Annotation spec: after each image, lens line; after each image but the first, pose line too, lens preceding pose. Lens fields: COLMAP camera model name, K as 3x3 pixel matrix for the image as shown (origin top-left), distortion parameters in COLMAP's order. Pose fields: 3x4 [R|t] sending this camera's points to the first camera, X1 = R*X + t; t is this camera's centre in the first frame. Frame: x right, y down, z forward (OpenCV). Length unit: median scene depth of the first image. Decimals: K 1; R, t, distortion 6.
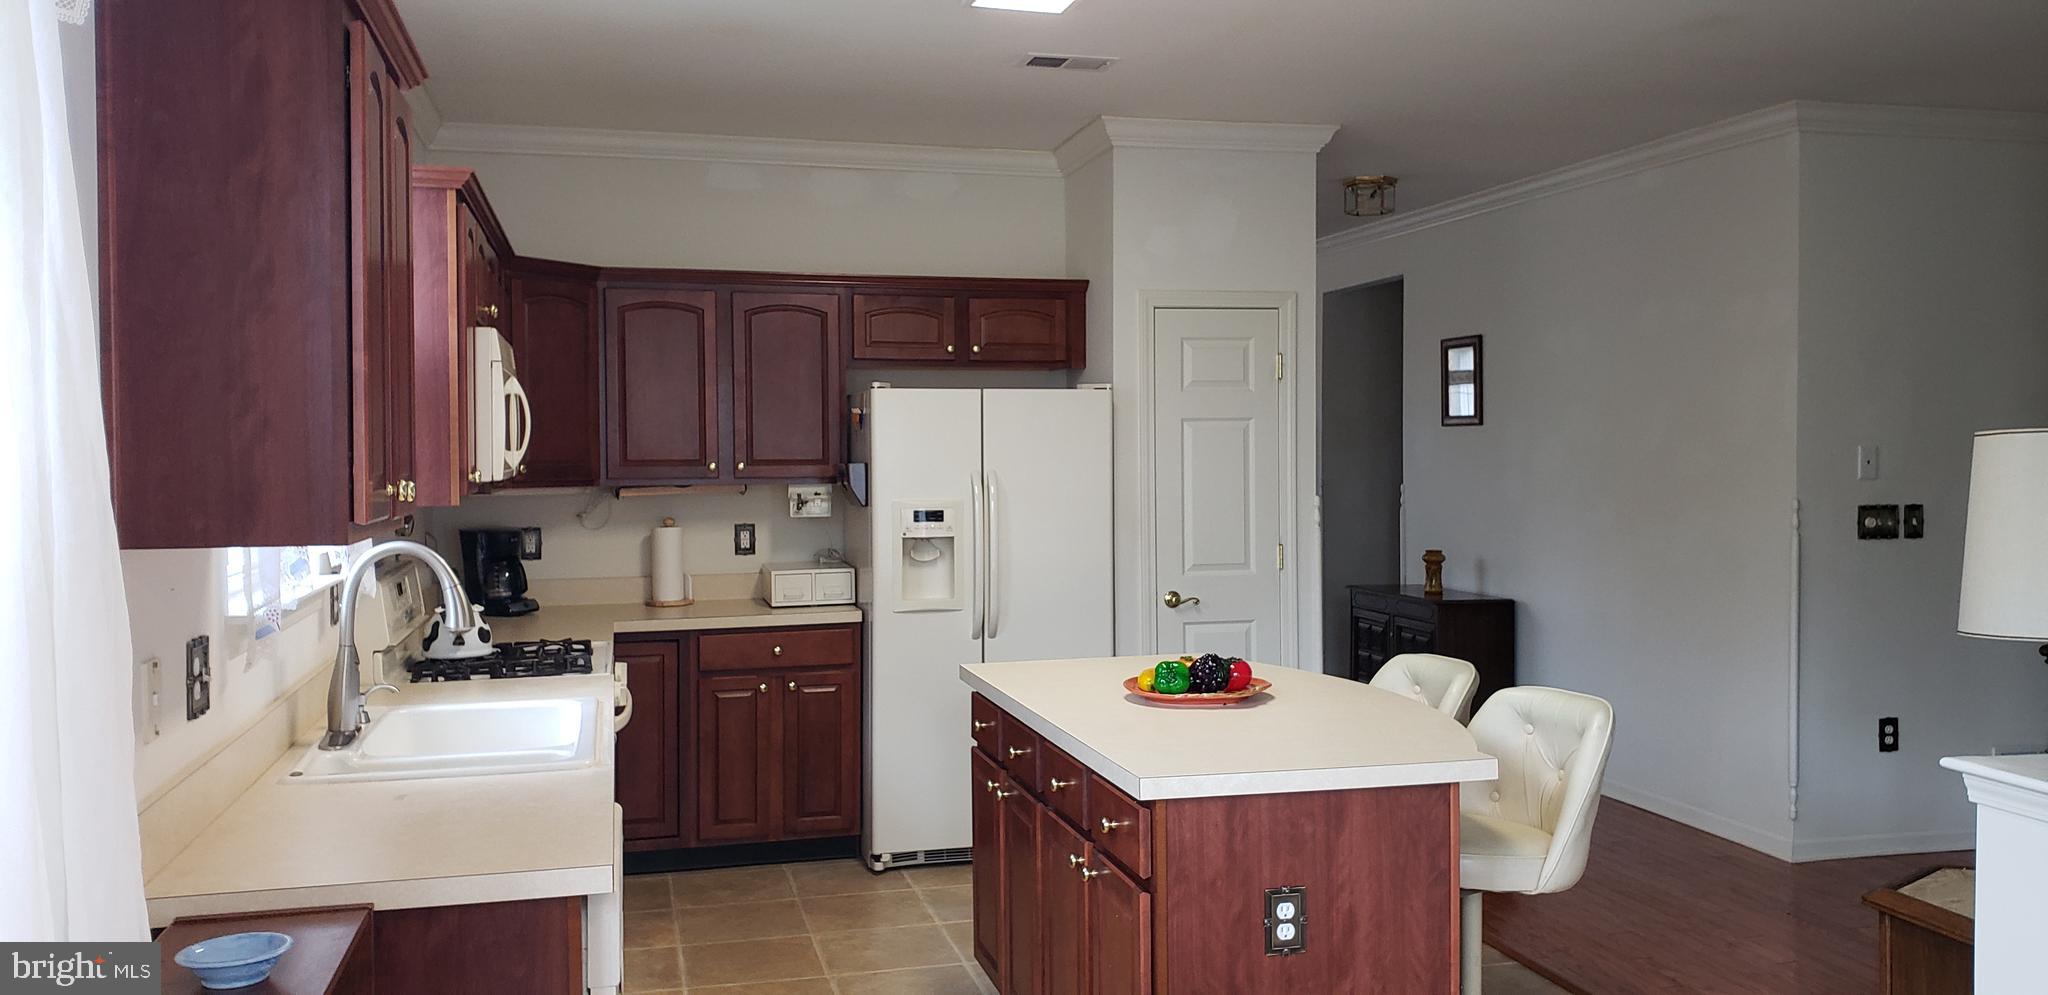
lens RADIAL K [[1482.1, 0, 1024.0], [0, 1482.1, 497.5], [0, 0, 1]] dist [-0.001697, -0.001539]
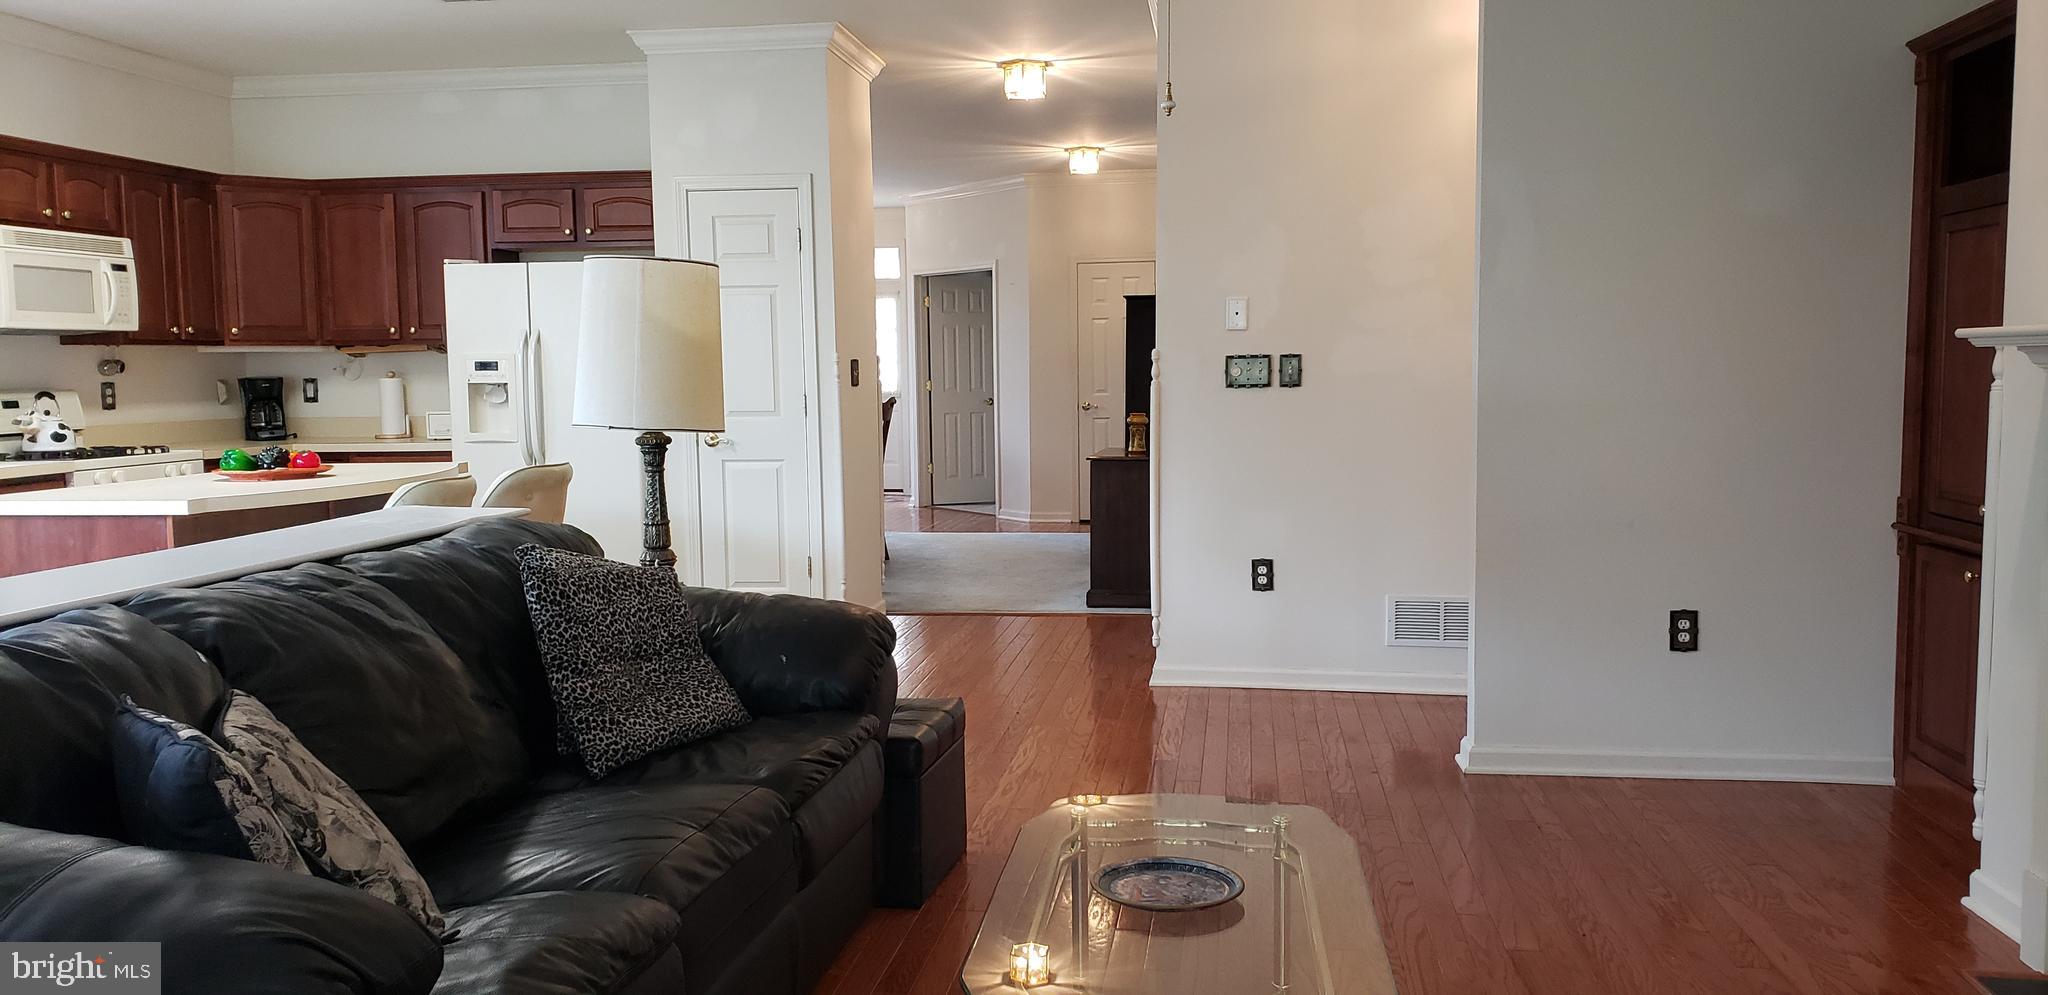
lens RADIAL K [[1518.7, 0, 1024.0], [0, 1518.7, 497.5], [0, 0, 1]] dist [0.000947, -0.000558]
pose [[0.907992, 0.032894, -0.417694, 0.860069], [-0.009000, 0.998215, 0.059046, 0.042080], [0.418890, -0.049854, 0.906667, 0.017944]]
